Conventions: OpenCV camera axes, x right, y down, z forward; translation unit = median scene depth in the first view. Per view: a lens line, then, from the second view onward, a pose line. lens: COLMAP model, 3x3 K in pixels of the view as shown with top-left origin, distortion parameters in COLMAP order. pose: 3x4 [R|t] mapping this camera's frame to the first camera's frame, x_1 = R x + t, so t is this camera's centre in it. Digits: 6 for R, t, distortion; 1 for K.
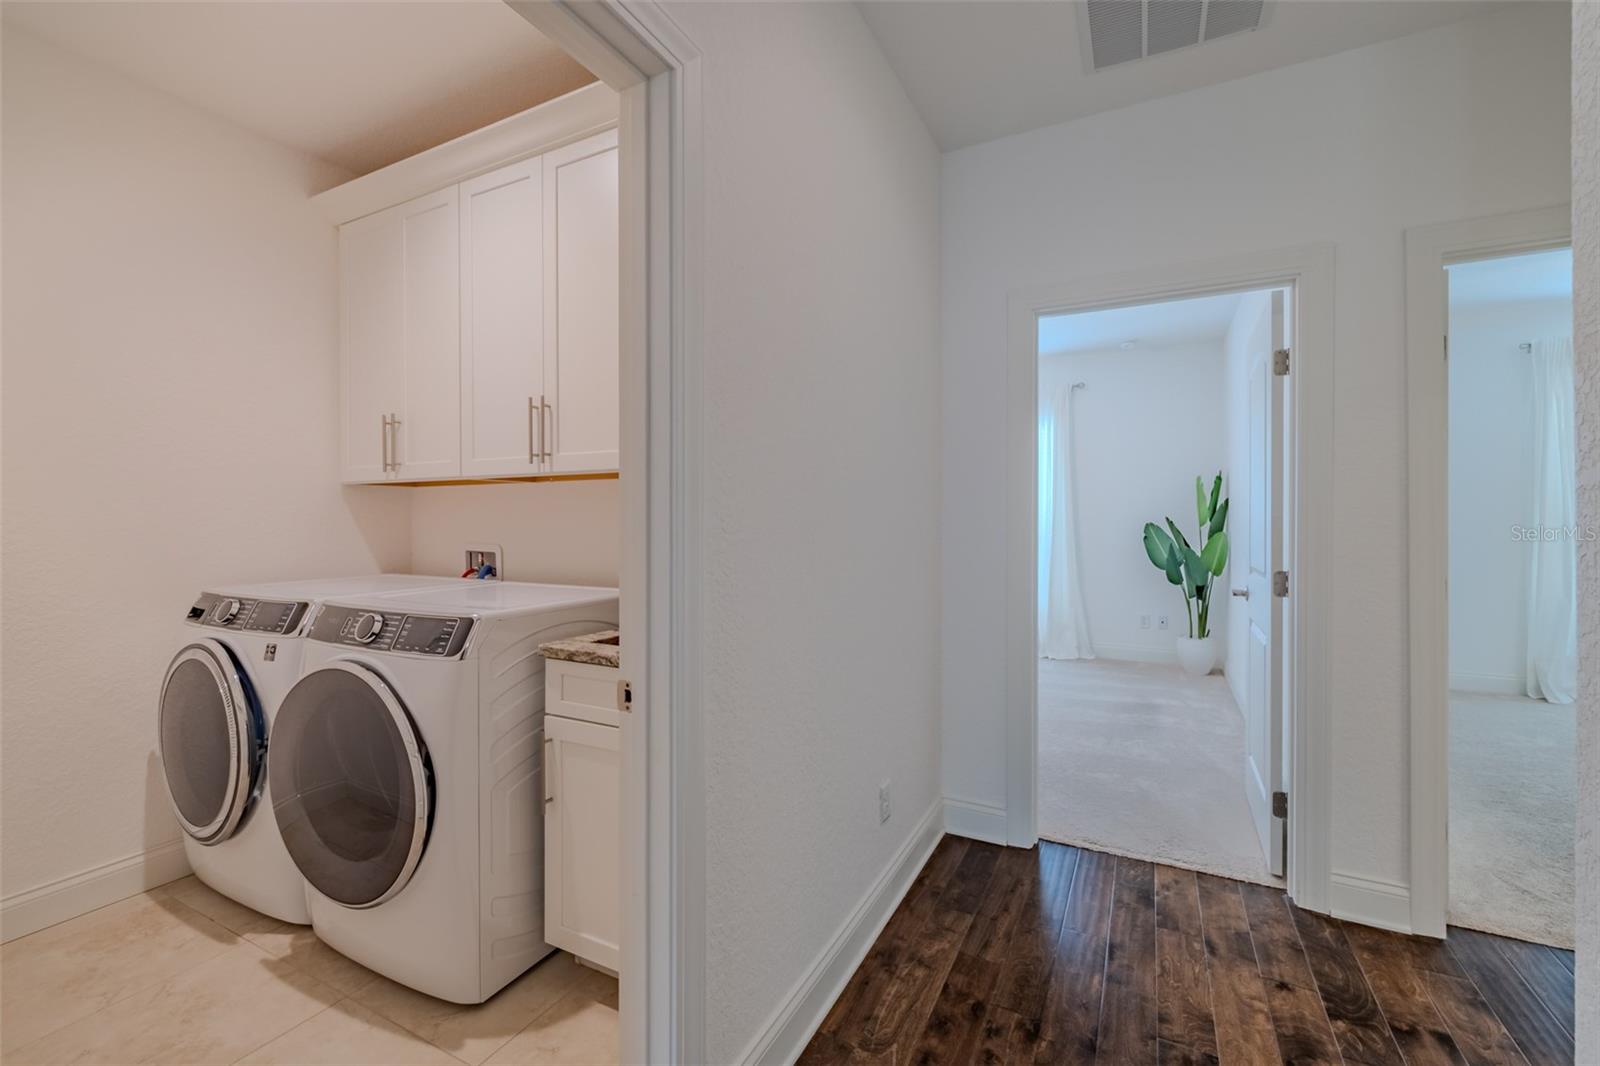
lens RADIAL K [[672.8, 0, 796.8], [0, 672.8, 515.9], [0, 0, 1]] dist [0.000291, -0.000632]
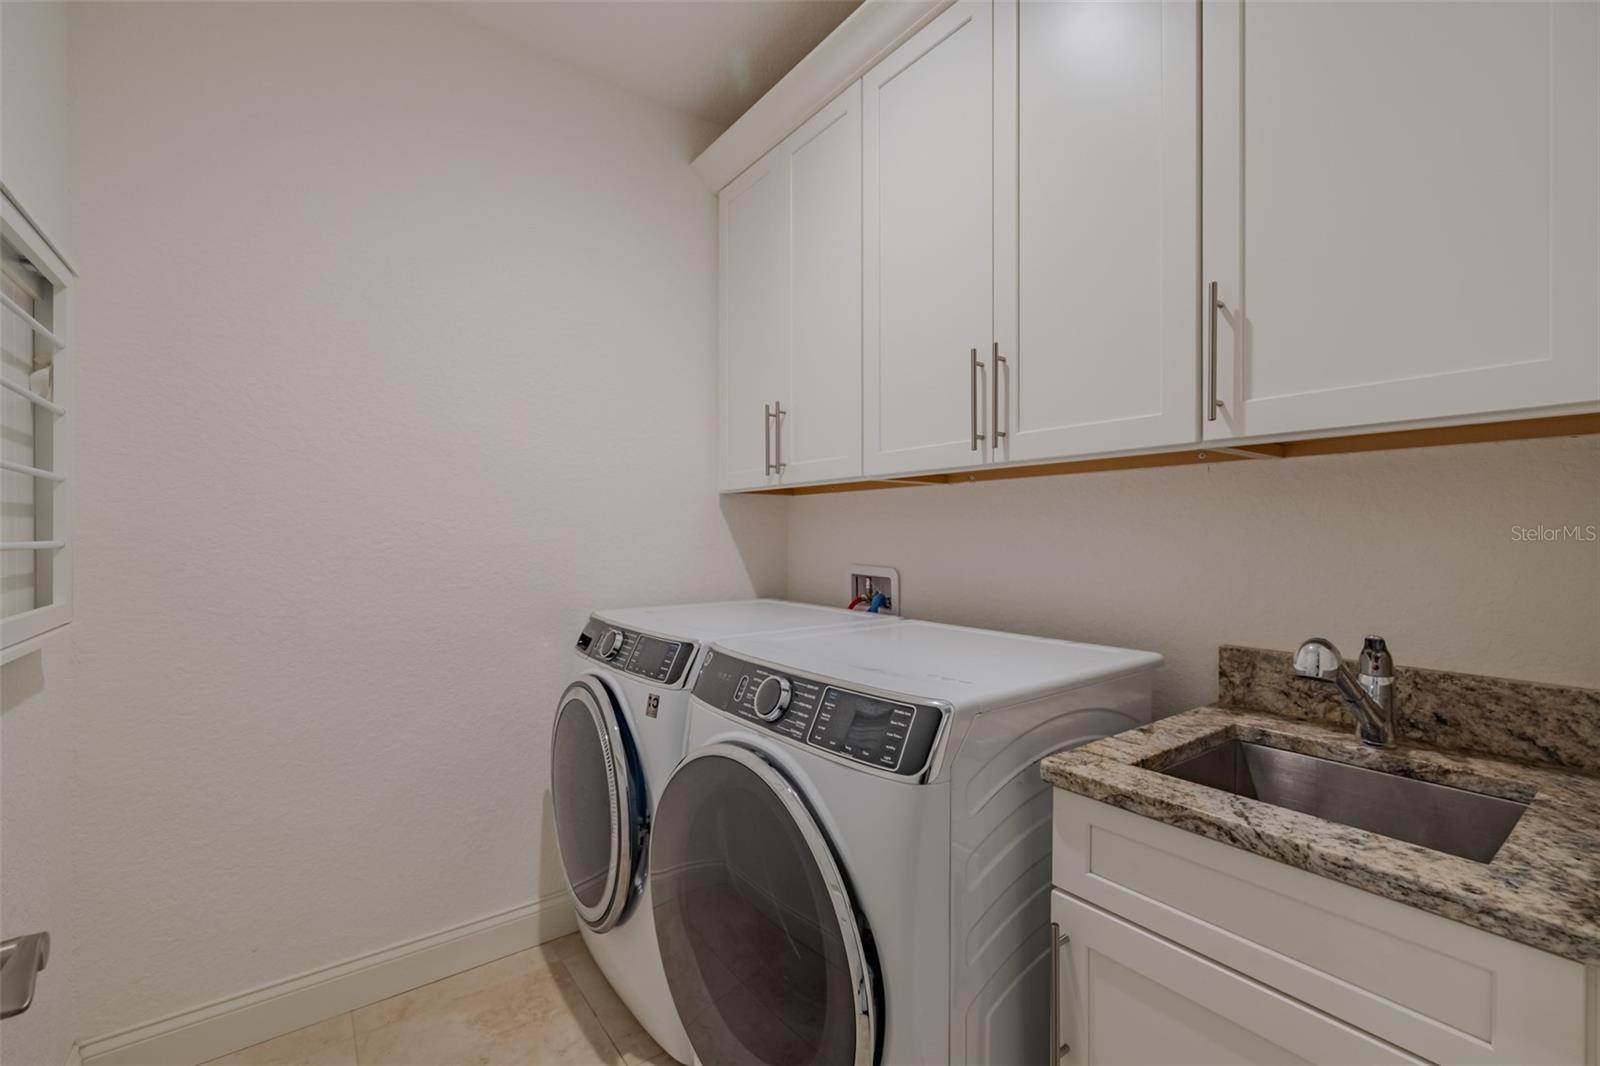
lens RADIAL K [[678.2, 0, 800.8], [0, 678.2, 521.0], [0, 0, 1]] dist [0.000986, -0.000029]
pose [[0.901450, -0.006261, -0.432837, -0.286864], [0.000094, 0.999898, -0.014269, 0.000750], [0.432883, 0.012822, 0.901359, 0.363798]]
